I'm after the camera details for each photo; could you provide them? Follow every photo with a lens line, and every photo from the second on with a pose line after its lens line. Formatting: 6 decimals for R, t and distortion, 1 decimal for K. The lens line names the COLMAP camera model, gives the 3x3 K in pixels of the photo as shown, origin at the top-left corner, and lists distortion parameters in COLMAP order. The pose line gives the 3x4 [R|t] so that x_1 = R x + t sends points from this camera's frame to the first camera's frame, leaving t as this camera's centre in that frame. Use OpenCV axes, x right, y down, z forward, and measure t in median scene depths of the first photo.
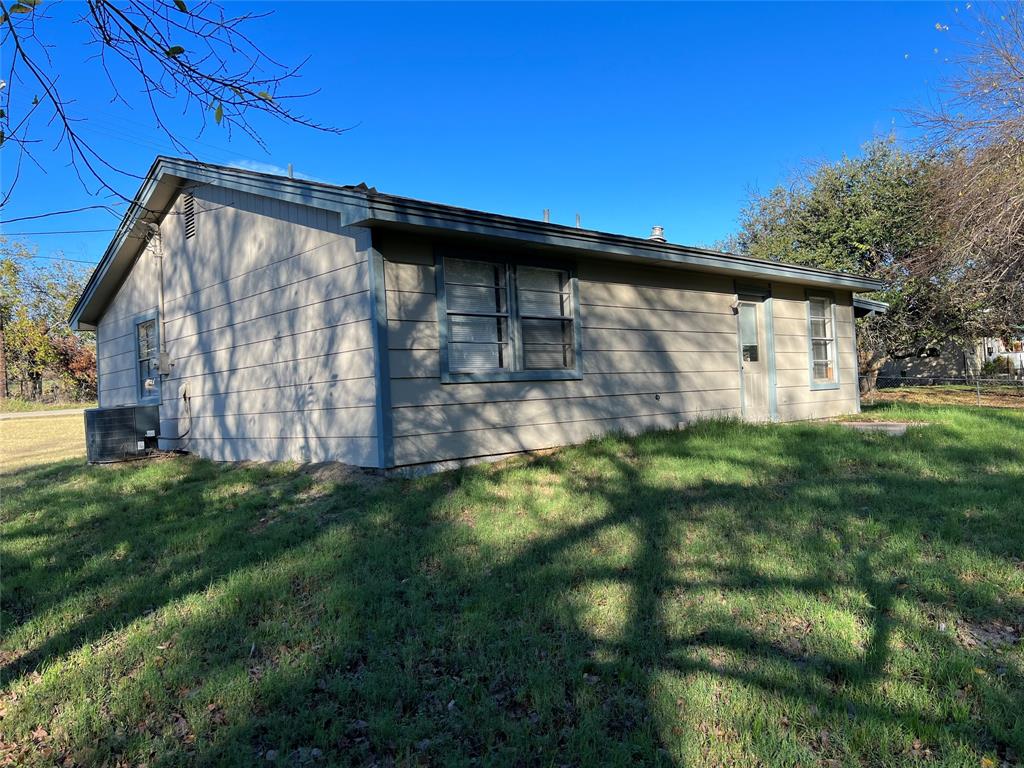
lens RADIAL K [[770.5, 0, 512.2], [0, 770.5, 383.2], [0, 0, 1]] dist [0.042241, -0.041641]
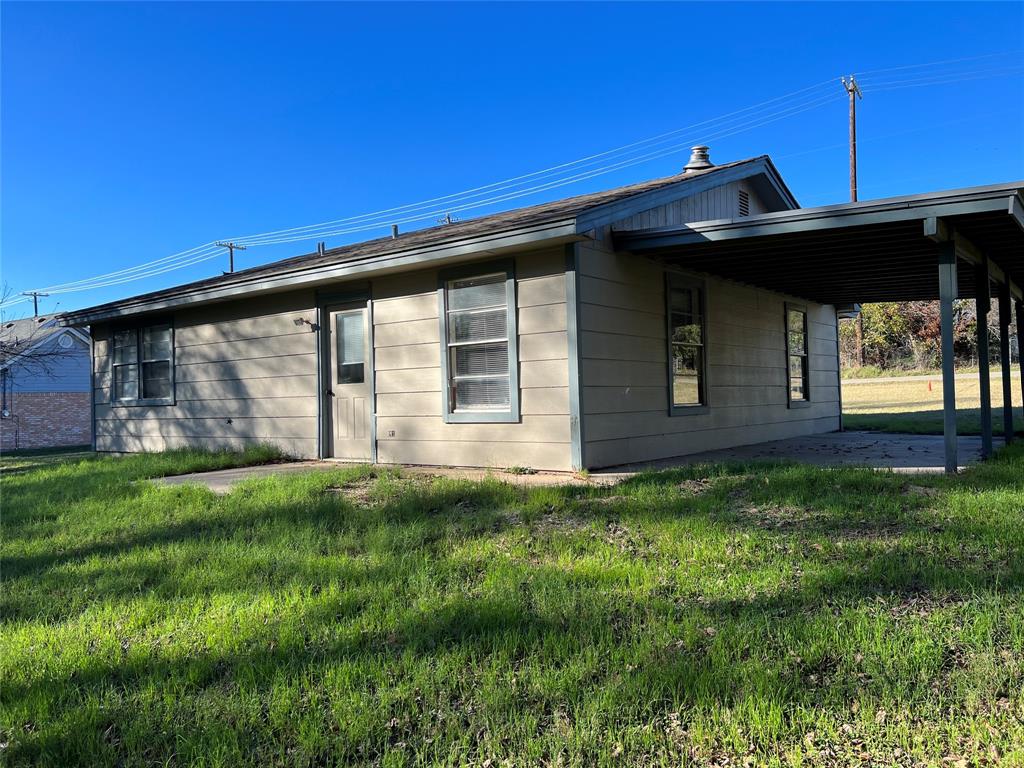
lens RADIAL K [[770.5, 0, 512.6], [0, 770.5, 387.9], [0, 0, 1]] dist [0.042241, -0.041641]
pose [[0.177808, 0.033862, -0.983482, 1.252635], [0.041100, 0.998280, 0.041803, -0.054792], [0.983207, -0.047854, 0.176110, 1.119506]]
